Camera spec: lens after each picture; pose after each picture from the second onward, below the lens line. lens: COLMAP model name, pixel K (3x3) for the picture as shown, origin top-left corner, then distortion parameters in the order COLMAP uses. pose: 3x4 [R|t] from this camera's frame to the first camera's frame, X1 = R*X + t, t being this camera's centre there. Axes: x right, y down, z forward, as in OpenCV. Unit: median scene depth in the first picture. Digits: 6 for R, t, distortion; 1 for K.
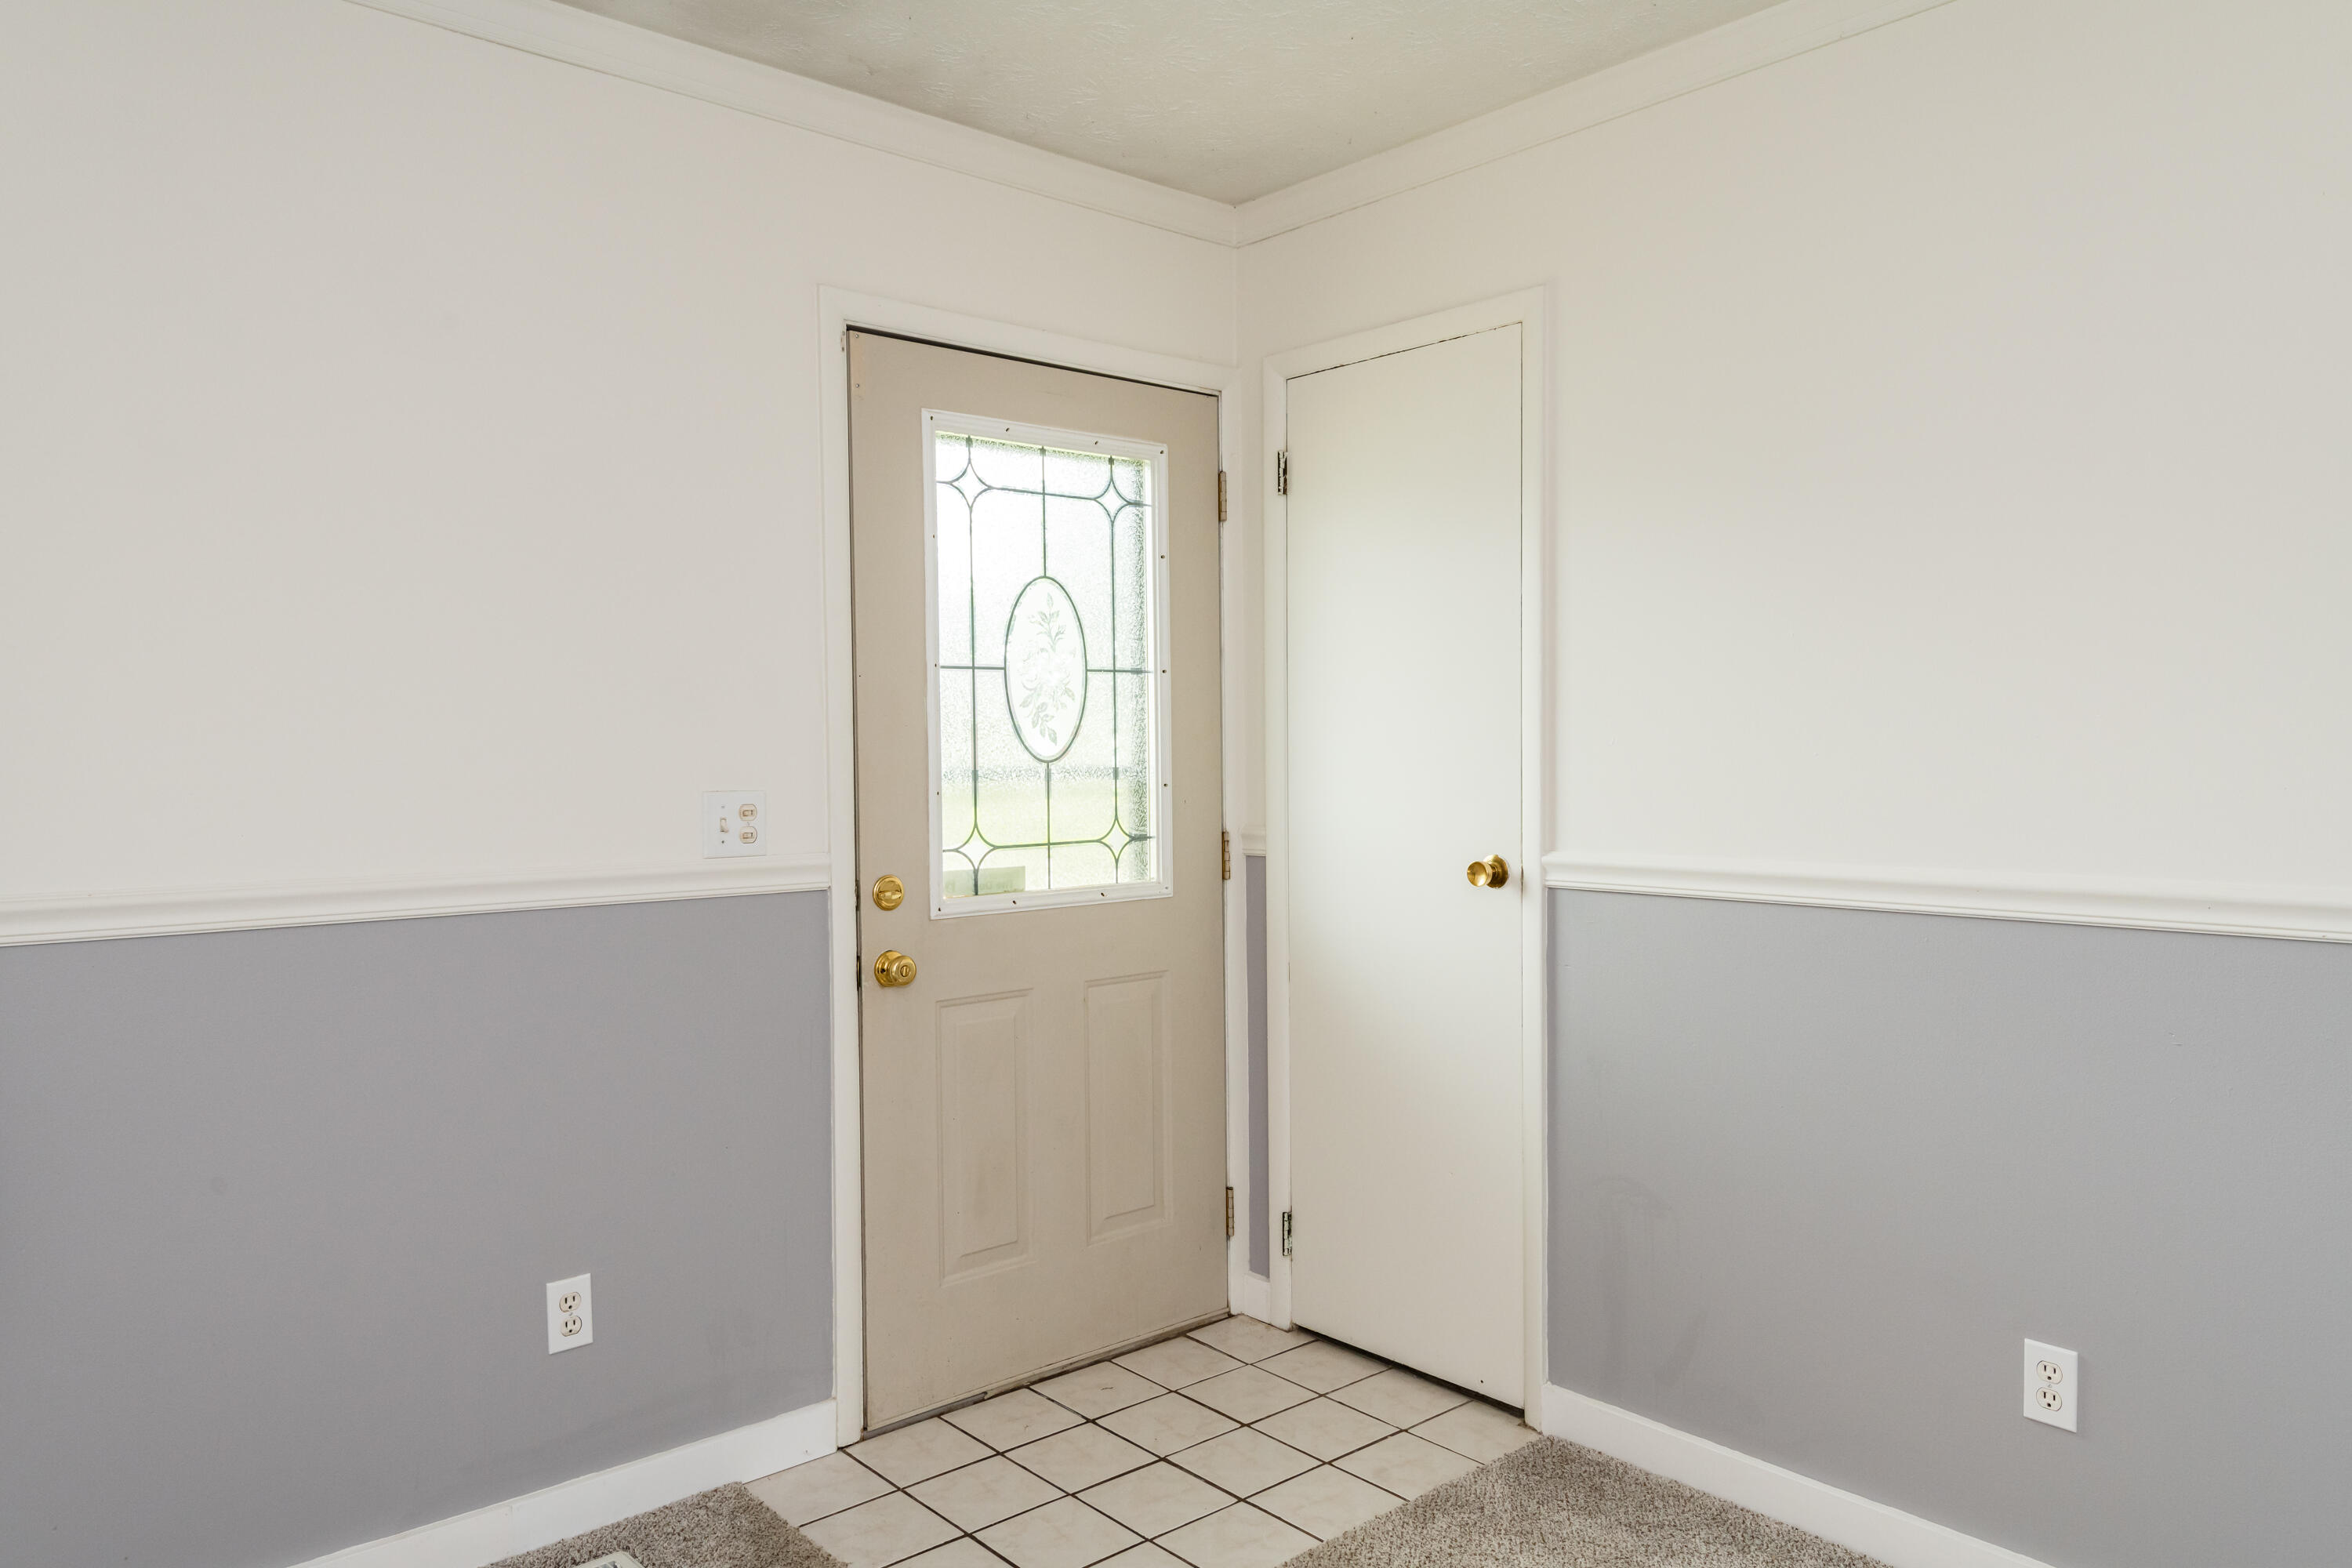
lens RADIAL K [[1602.9, 0, 1177.5], [0, 1602.9, 781.7], [0, 0, 1]] dist [0.002591, -0.002734]
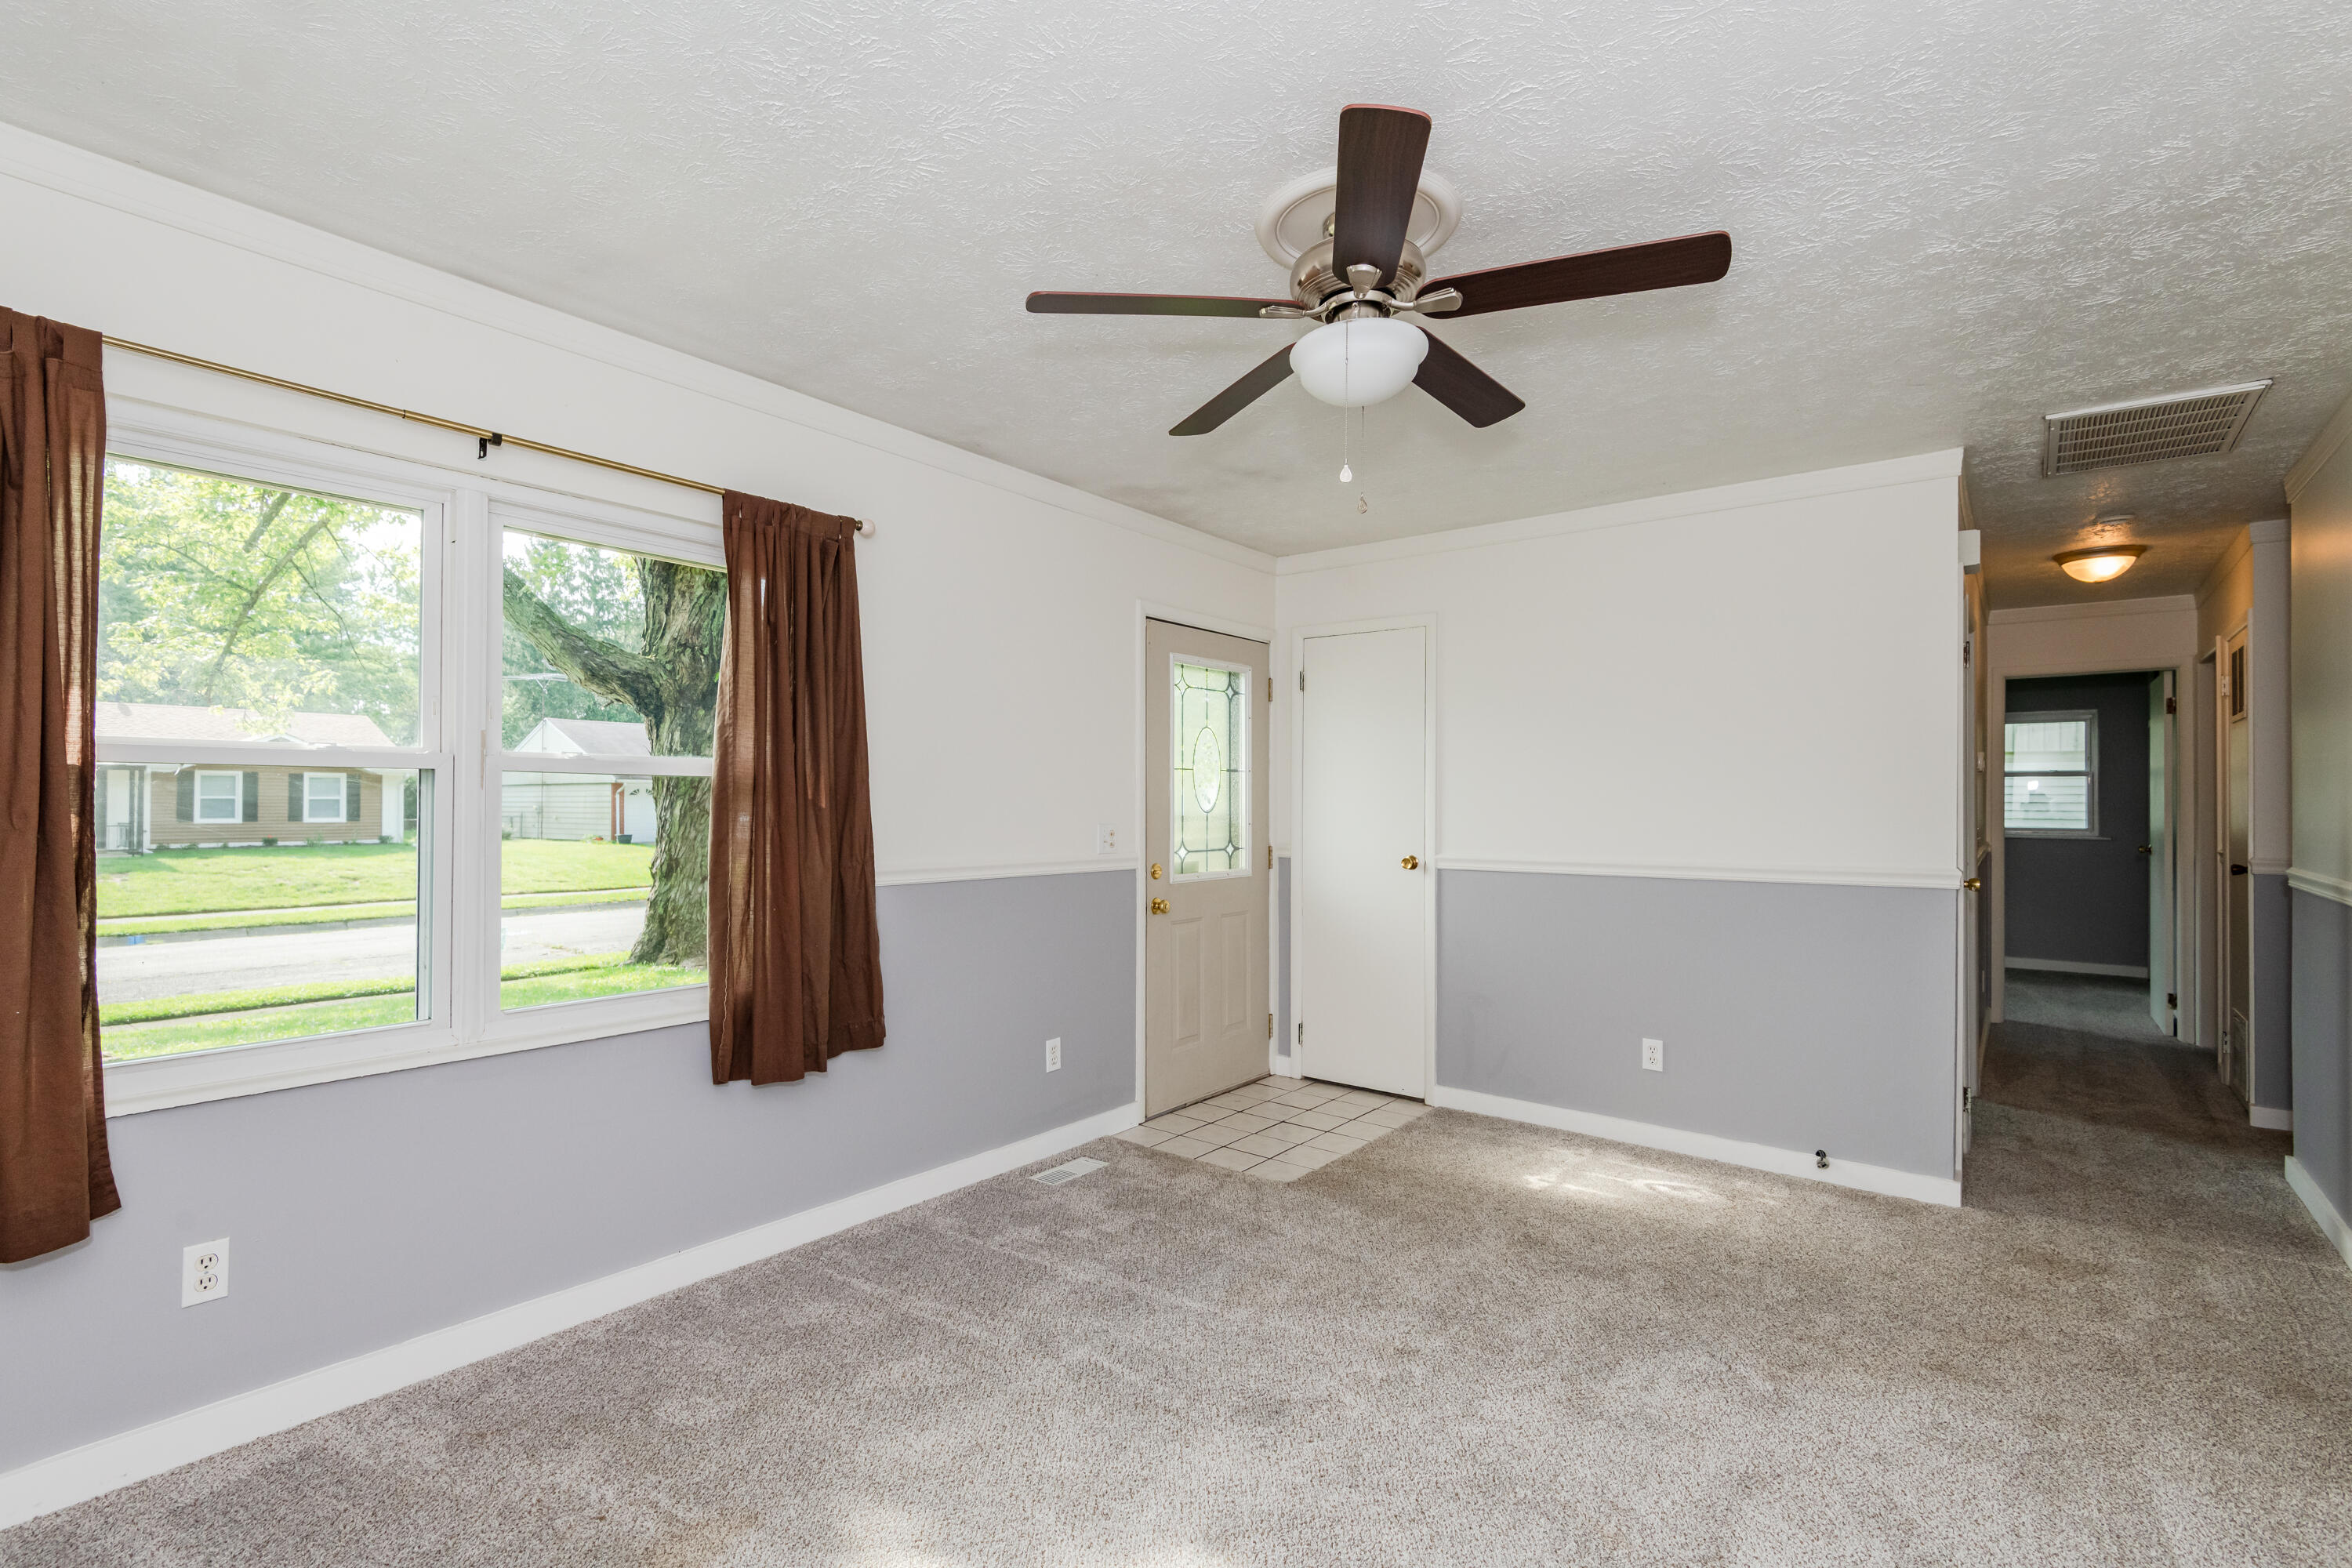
lens RADIAL K [[1077.7, 0, 1174.3], [0, 1077.7, 795.1], [0, 0, 1]] dist [0.000700, 0.000057]
pose [[0.982661, 0.012491, 0.184987, -0.412120], [-0.006550, 0.999444, -0.032695, 0.012104], [-0.185293, 0.030917, 0.982197, -0.442951]]
